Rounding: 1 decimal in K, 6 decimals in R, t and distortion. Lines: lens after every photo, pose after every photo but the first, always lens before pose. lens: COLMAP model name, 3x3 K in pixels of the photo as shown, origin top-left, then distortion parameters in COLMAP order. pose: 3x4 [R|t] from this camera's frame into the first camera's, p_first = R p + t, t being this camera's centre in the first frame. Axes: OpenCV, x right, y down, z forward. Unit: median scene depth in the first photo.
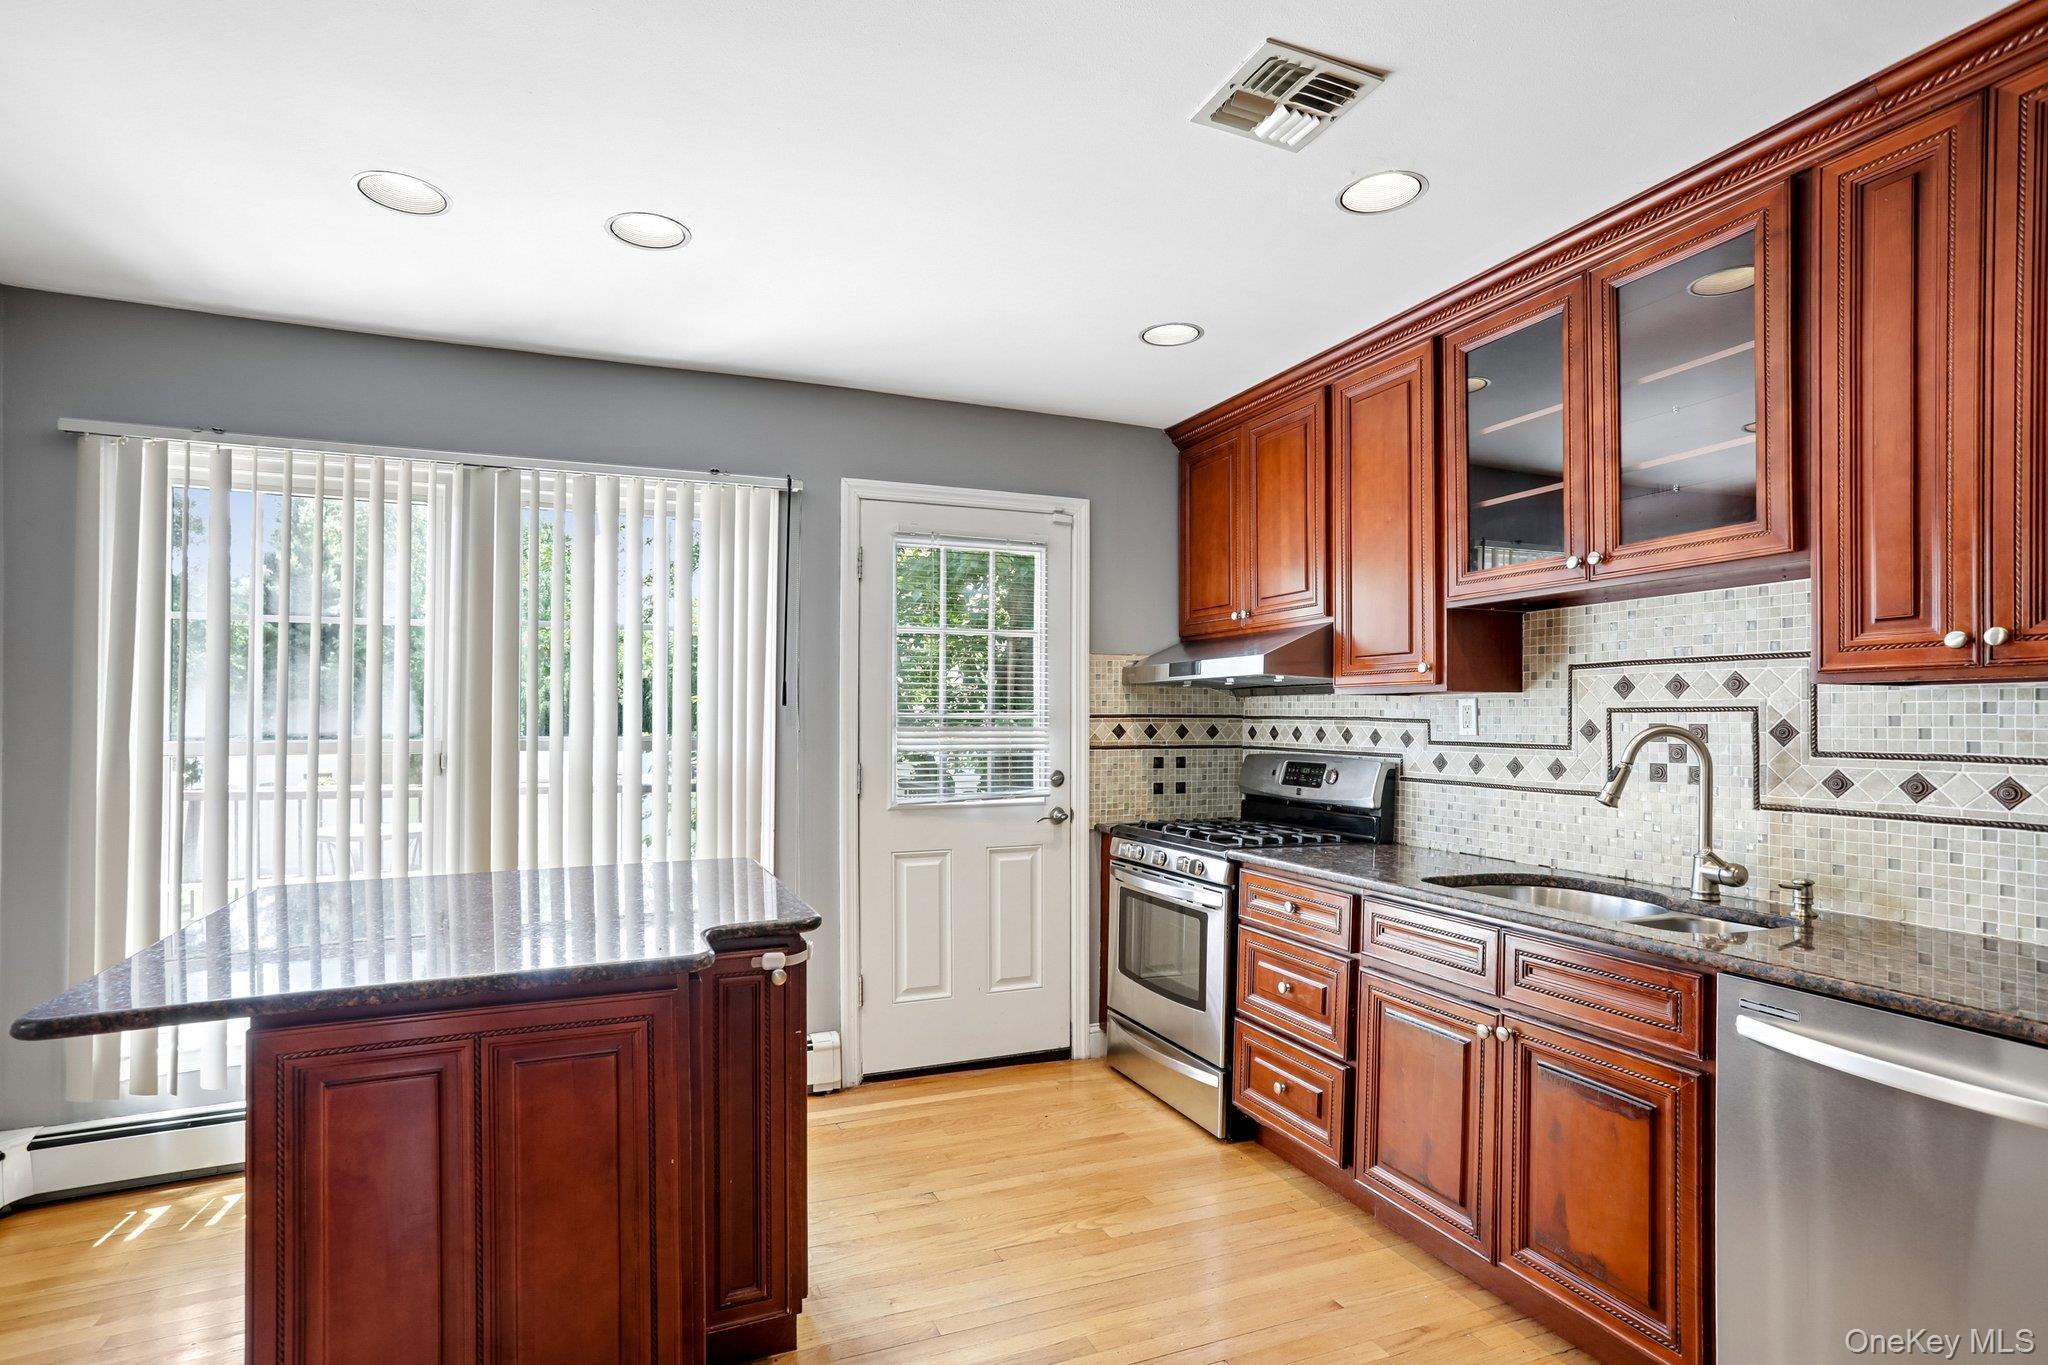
lens RADIAL K [[998.5, 0, 1045.6], [0, 998.5, 727.3], [0, 0, 1]] dist [-0.040869, 0.016824]
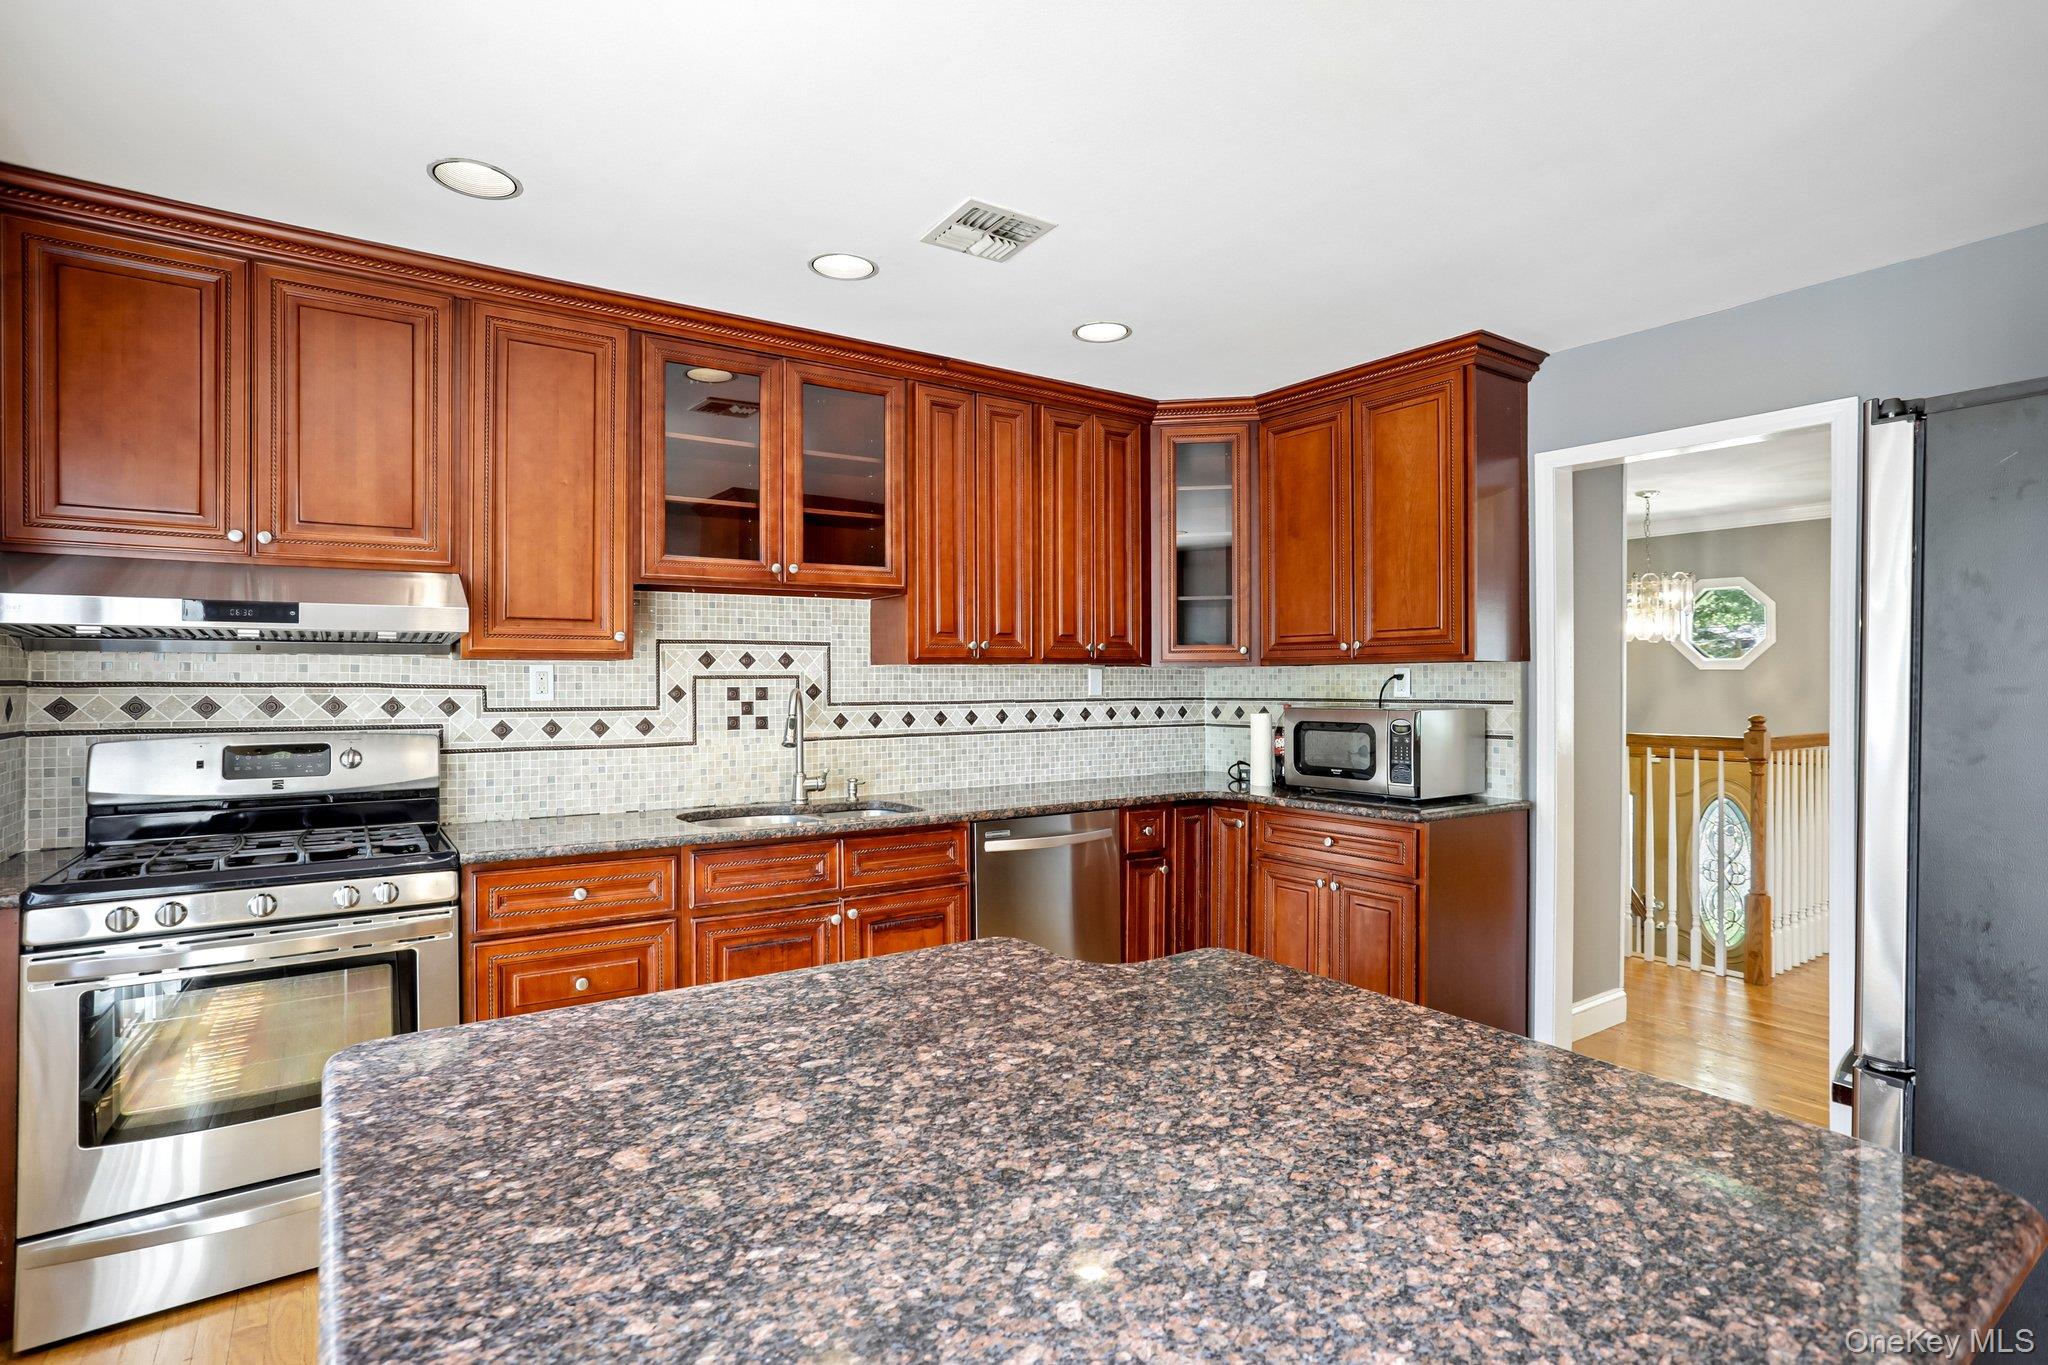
lens RADIAL K [[998.5, 0, 1005.5], [0, 998.5, 684.9], [0, 0, 1]] dist [-0.040869, 0.016824]
pose [[-0.169899, -0.008496, 0.985425, -0.631720], [0.008783, 0.999910, 0.010136, -0.013822], [-0.985422, 0.010377, -0.169809, 0.675761]]
